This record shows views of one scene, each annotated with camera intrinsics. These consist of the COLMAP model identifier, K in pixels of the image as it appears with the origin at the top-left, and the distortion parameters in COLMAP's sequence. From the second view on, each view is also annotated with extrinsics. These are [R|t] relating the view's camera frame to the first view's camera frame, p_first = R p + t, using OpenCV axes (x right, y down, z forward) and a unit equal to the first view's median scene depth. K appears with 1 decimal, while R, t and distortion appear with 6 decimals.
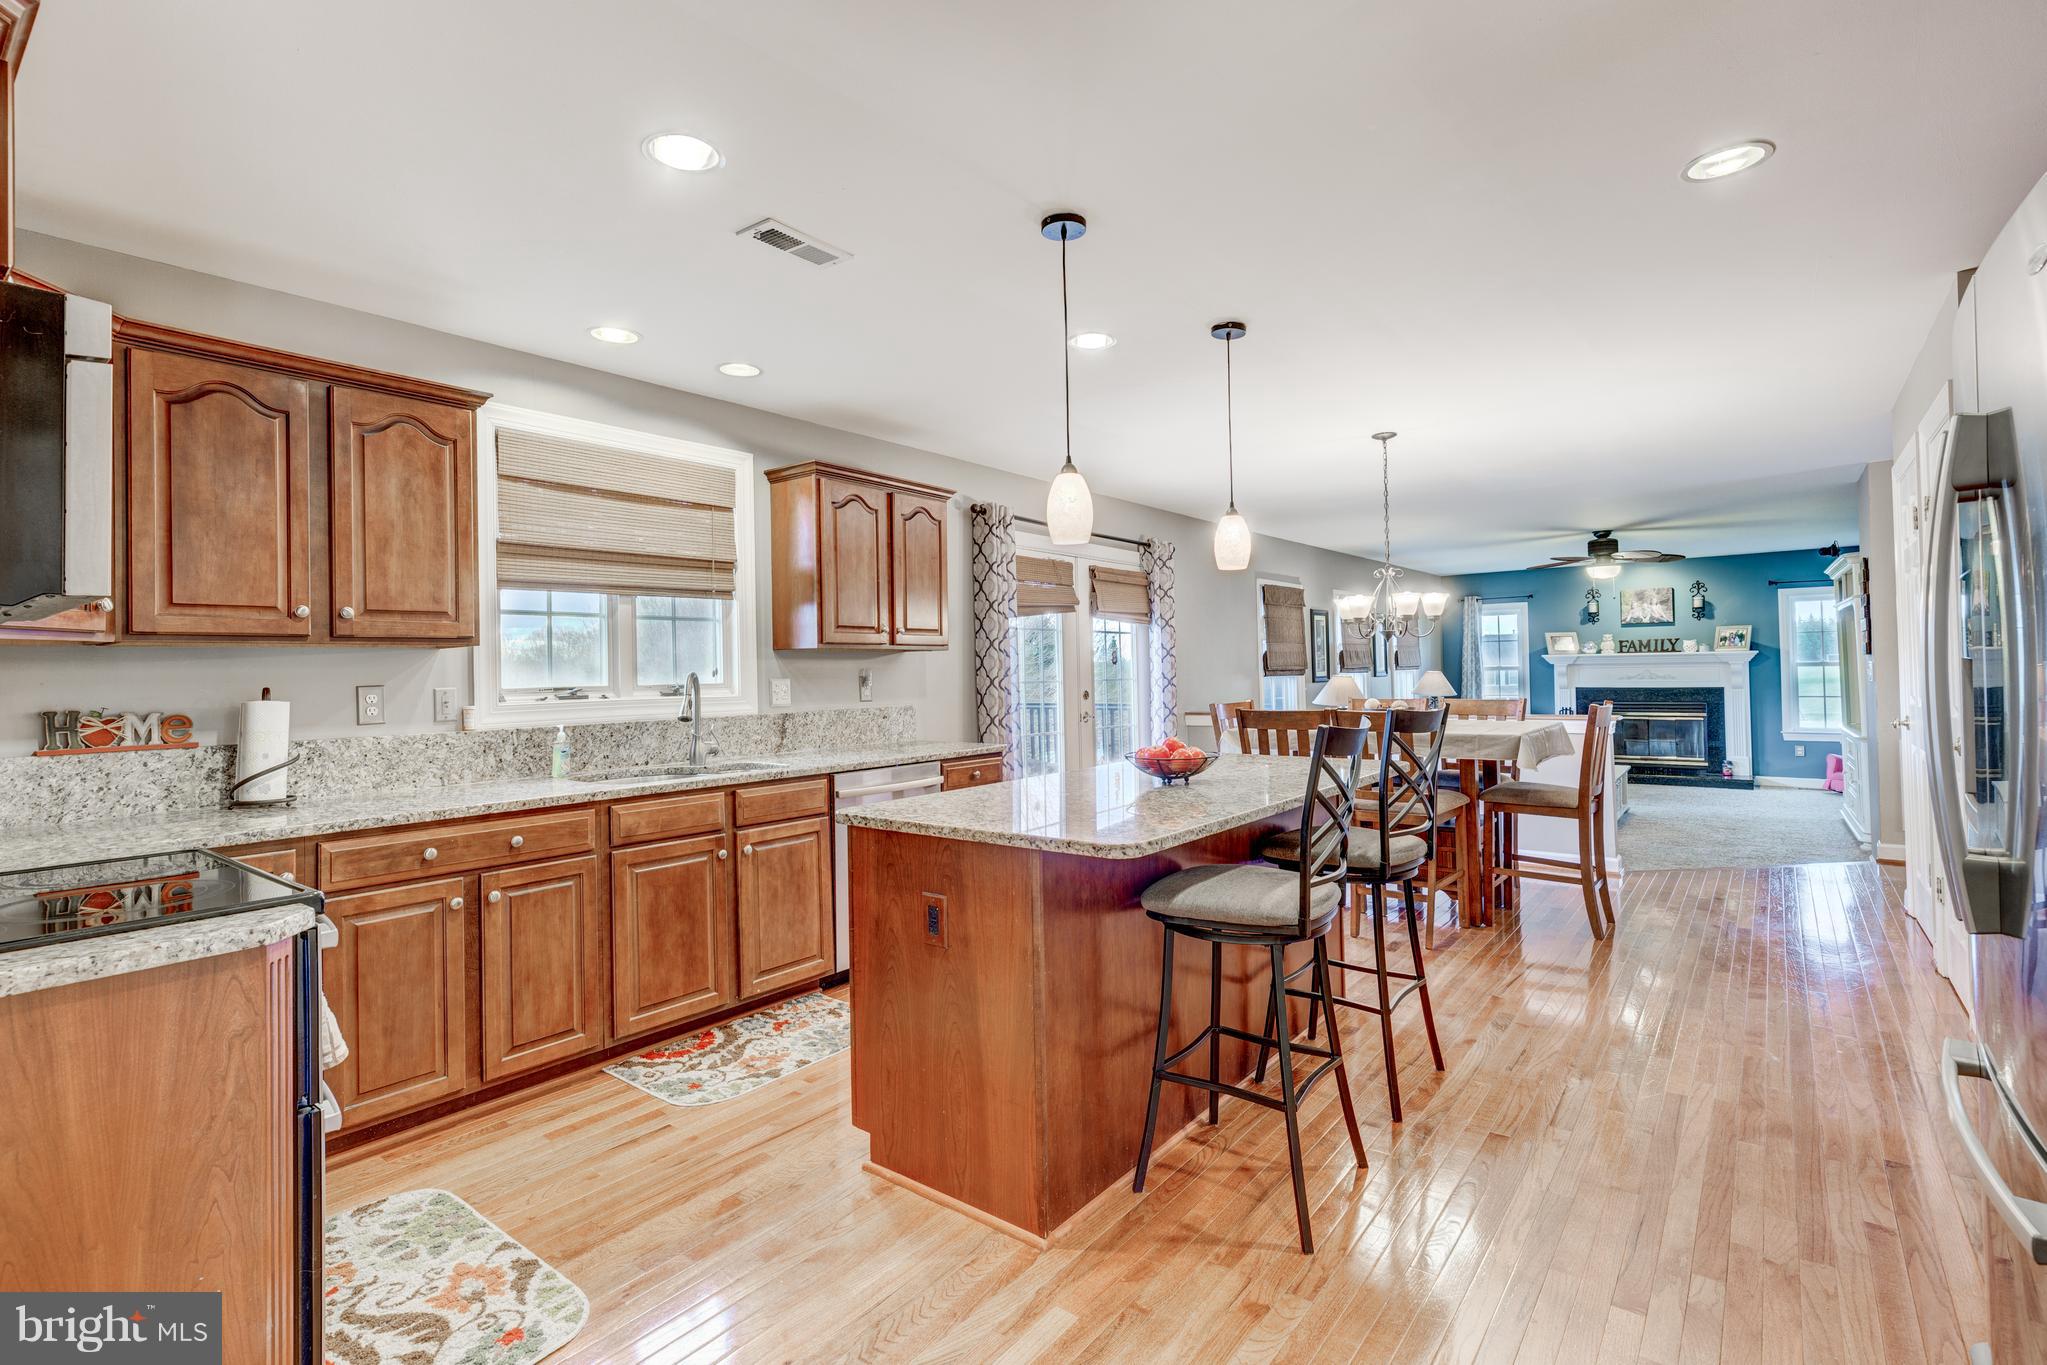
lens RADIAL K [[936.9, 0, 1026.4], [0, 936.9, 657.1], [0, 0, 1]] dist [0.013735, -0.001754]
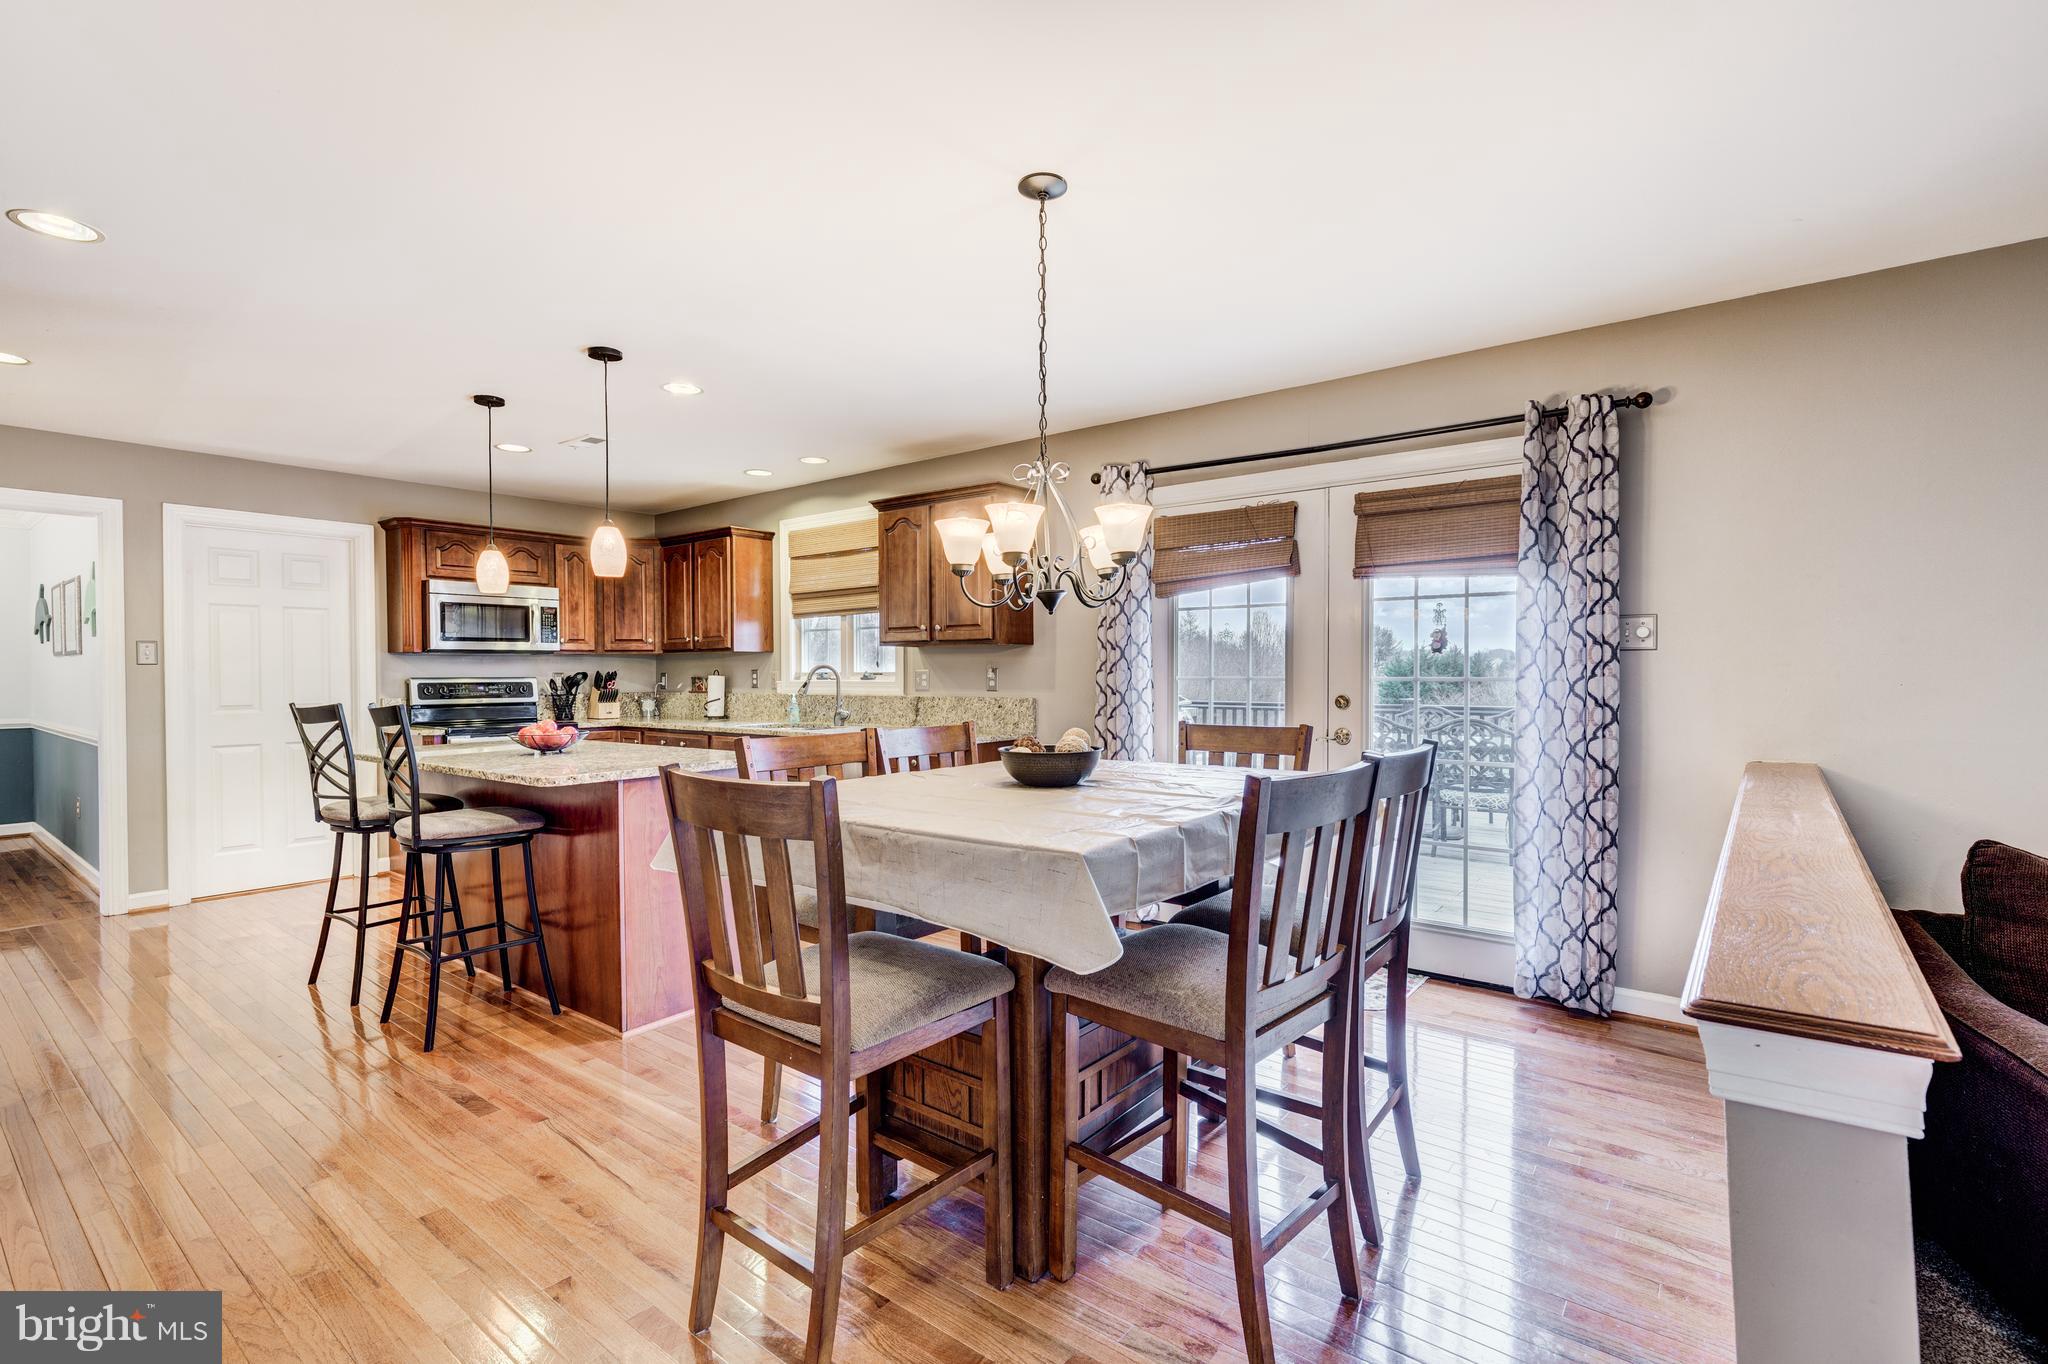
lens RADIAL K [[937.4, 0, 1036.2], [0, 937.4, 685.4], [0, 0, 1]] dist [0.013735, -0.001754]
pose [[-0.003307, 0.036481, -0.999329, 1.059835], [0.022178, 0.999091, 0.036399, 0.001740], [0.999749, -0.022043, -0.004113, 1.213953]]
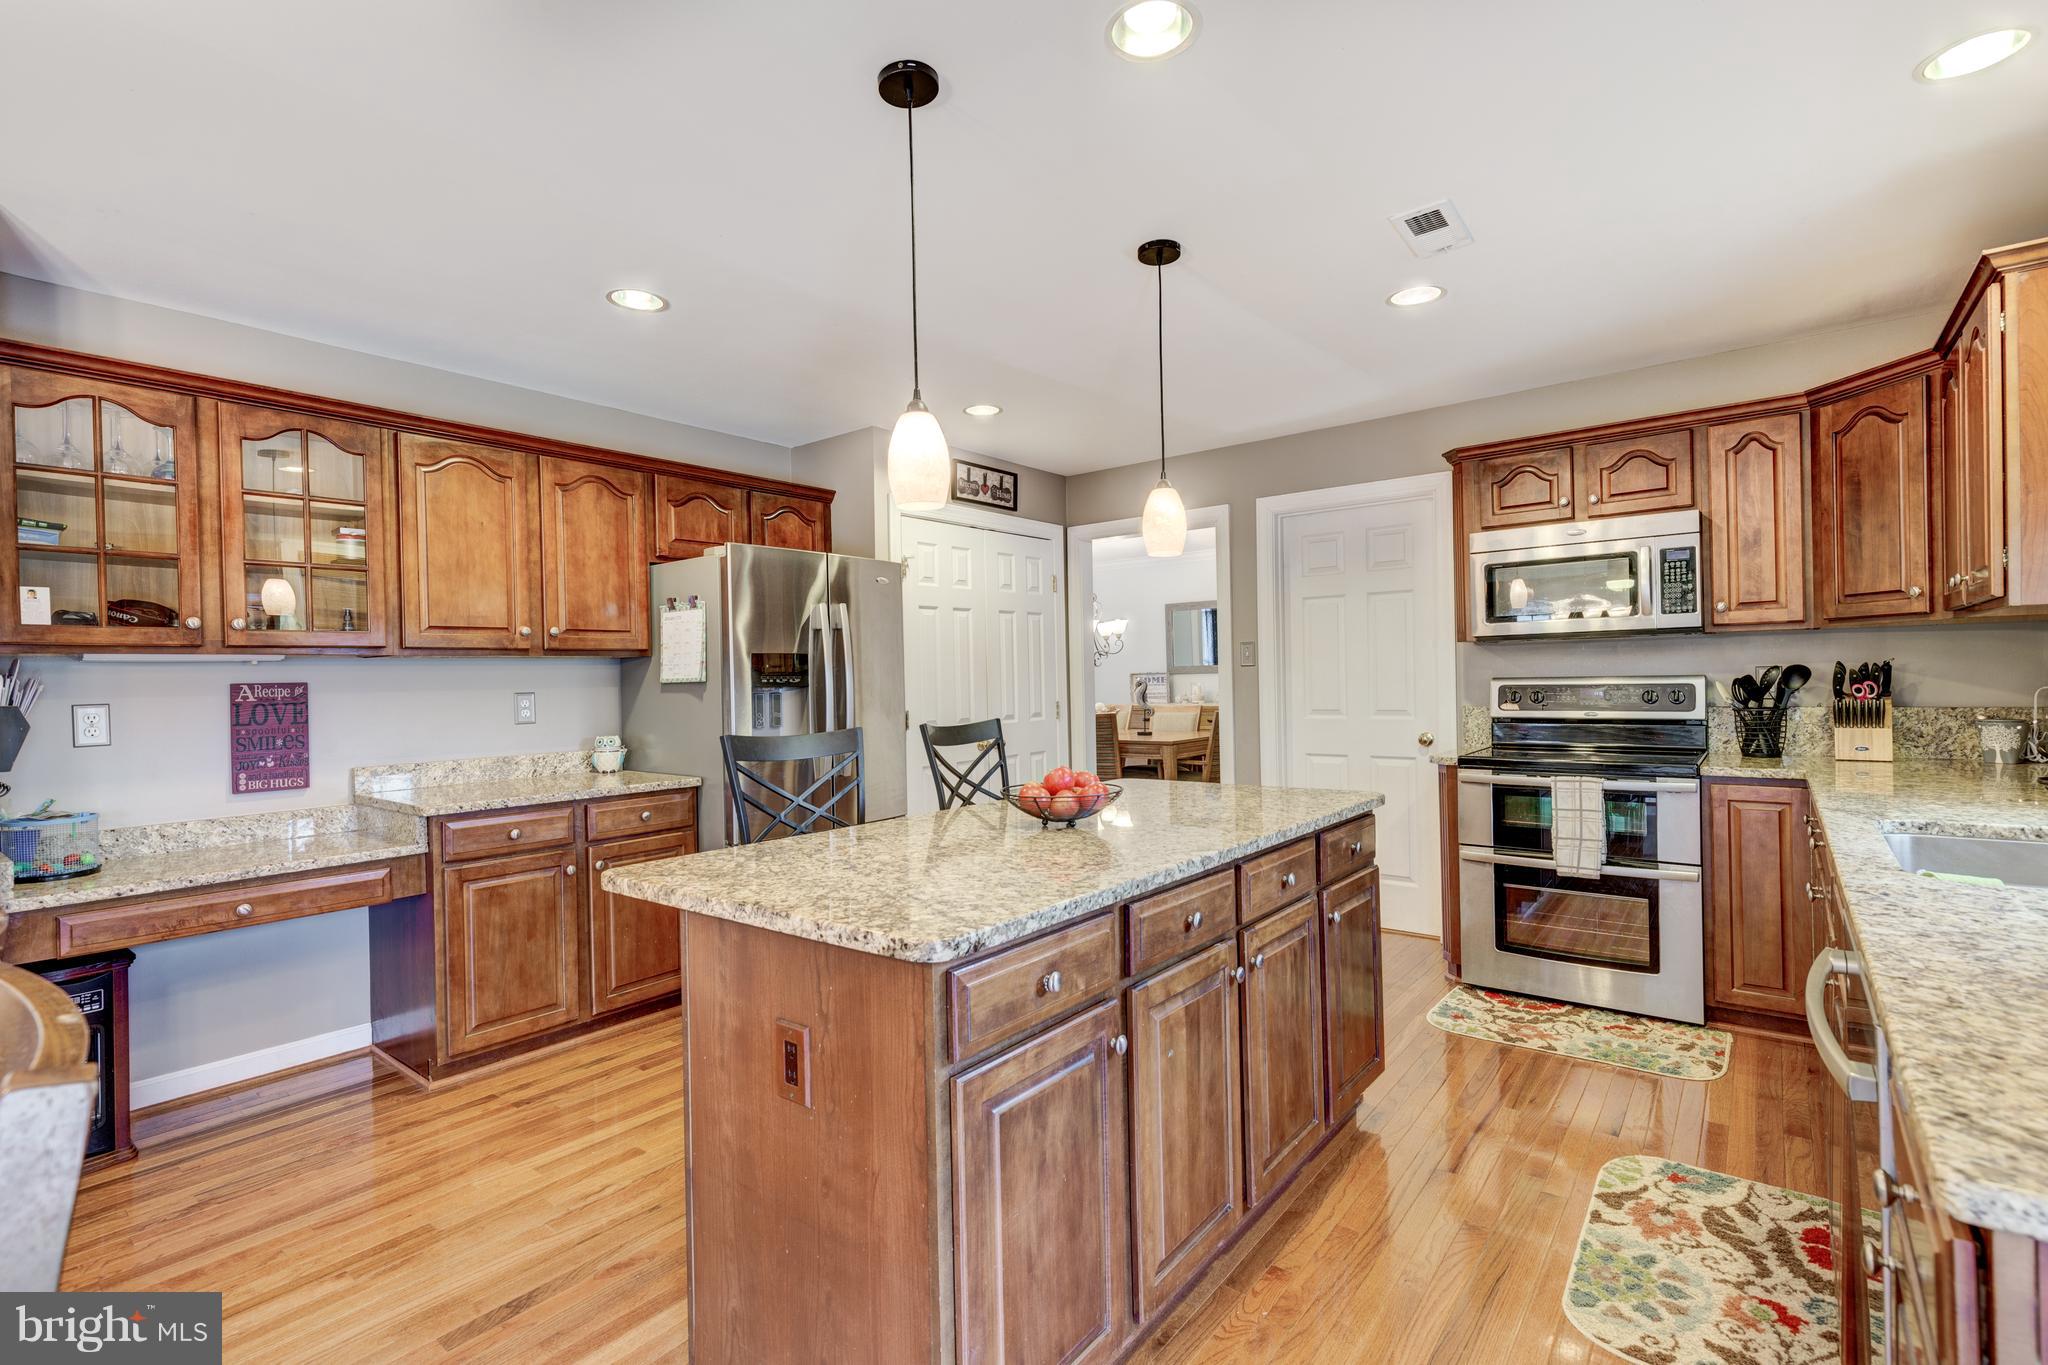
lens RADIAL K [[937.4, 0, 1013.0], [0, 937.4, 694.0], [0, 0, 1]] dist [0.013735, -0.001754]
pose [[-0.998833, 0.046769, 0.012039, 0.128144], [0.046849, 0.998881, 0.006463, 0.009144], [-0.011723, 0.007020, -0.999907, 1.265473]]
